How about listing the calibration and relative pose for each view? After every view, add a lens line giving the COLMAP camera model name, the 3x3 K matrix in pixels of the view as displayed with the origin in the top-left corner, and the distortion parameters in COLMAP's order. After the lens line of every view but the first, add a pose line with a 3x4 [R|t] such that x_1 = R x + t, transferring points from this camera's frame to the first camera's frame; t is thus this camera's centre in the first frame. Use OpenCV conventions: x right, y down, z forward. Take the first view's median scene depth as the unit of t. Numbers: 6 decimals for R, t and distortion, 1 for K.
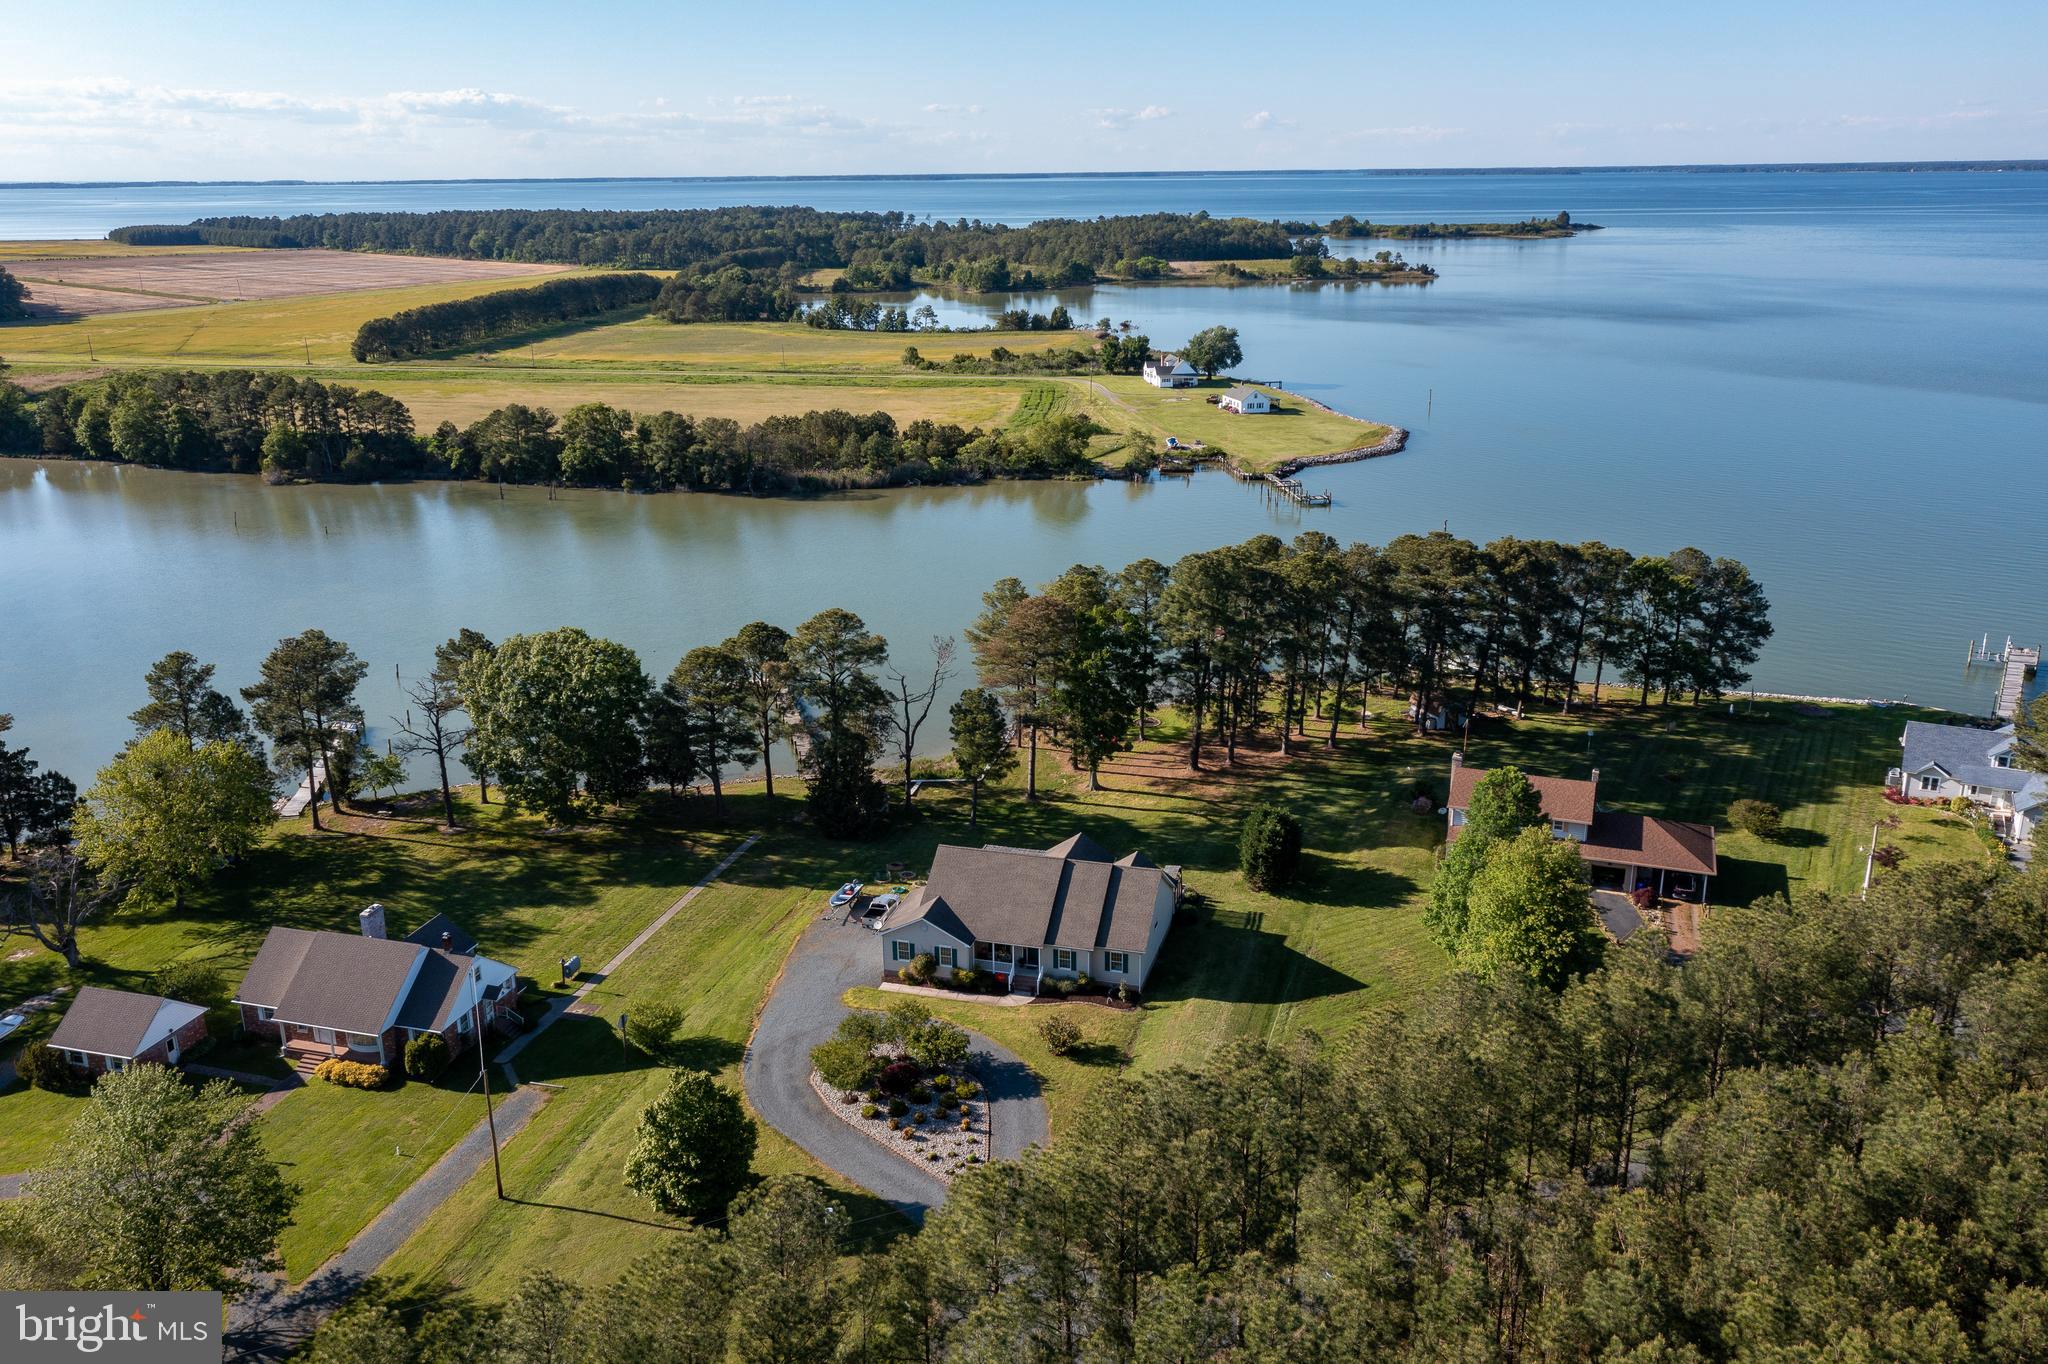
lens RADIAL K [[1656.0, 0, 1011.5], [0, 1656.0, 672.6], [0, 0, 1]] dist [0.006755, 0.012394]
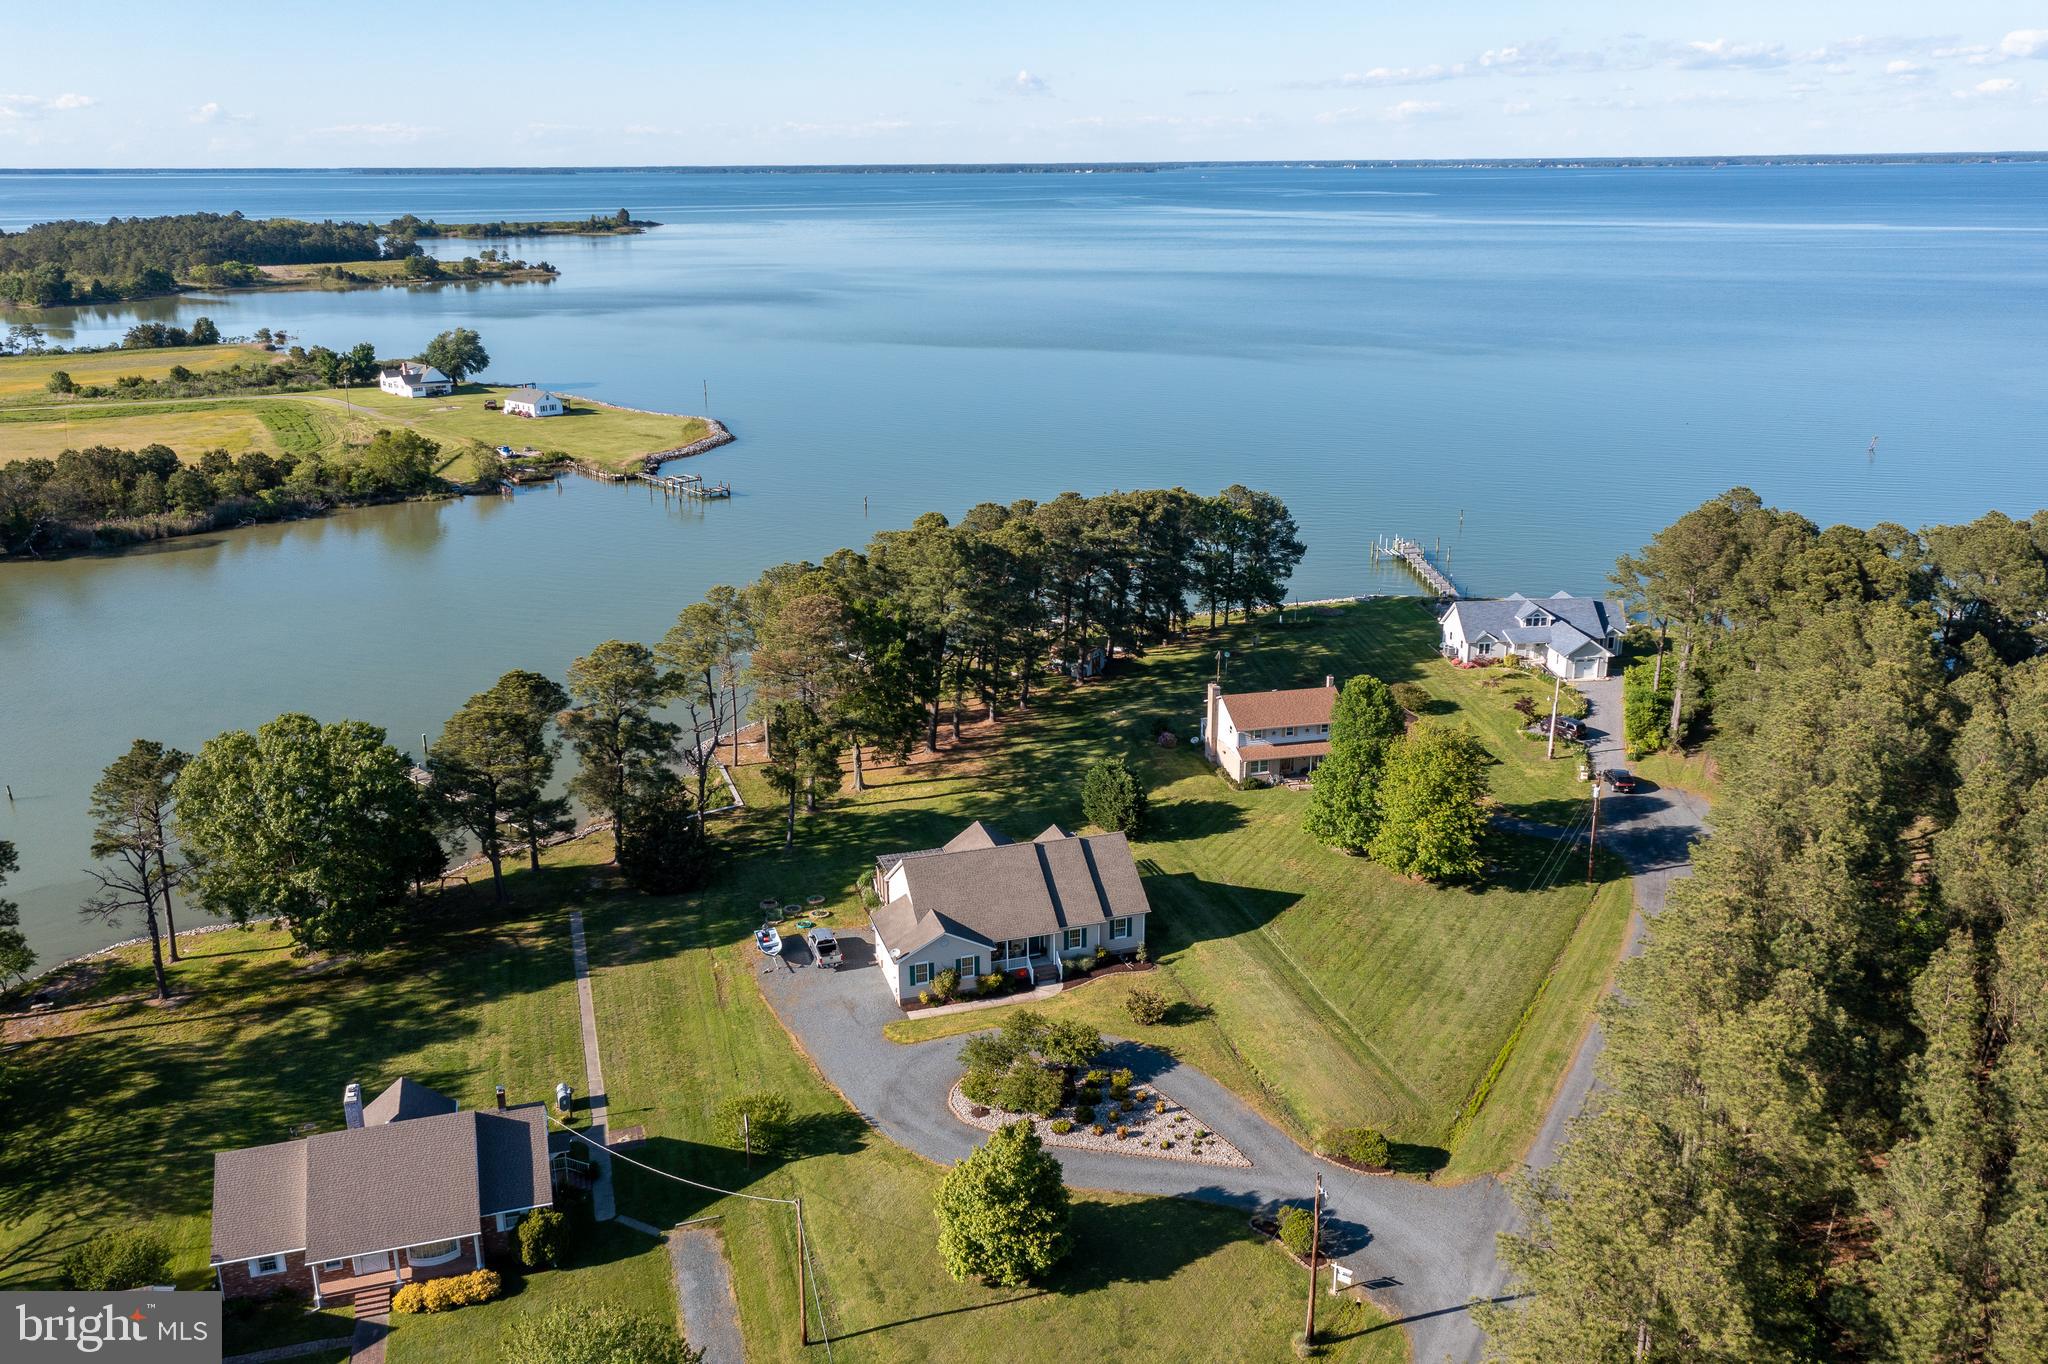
lens RADIAL K [[1656.0, 0, 1011.5], [0, 1656.0, 672.6], [0, 0, 1]] dist [0.006755, 0.012394]
pose [[0.832026, -0.158870, 0.531501, -0.144309], [0.159159, 0.986198, 0.045632, -0.010225], [-0.531415, 0.046626, 0.845828, 0.049646]]
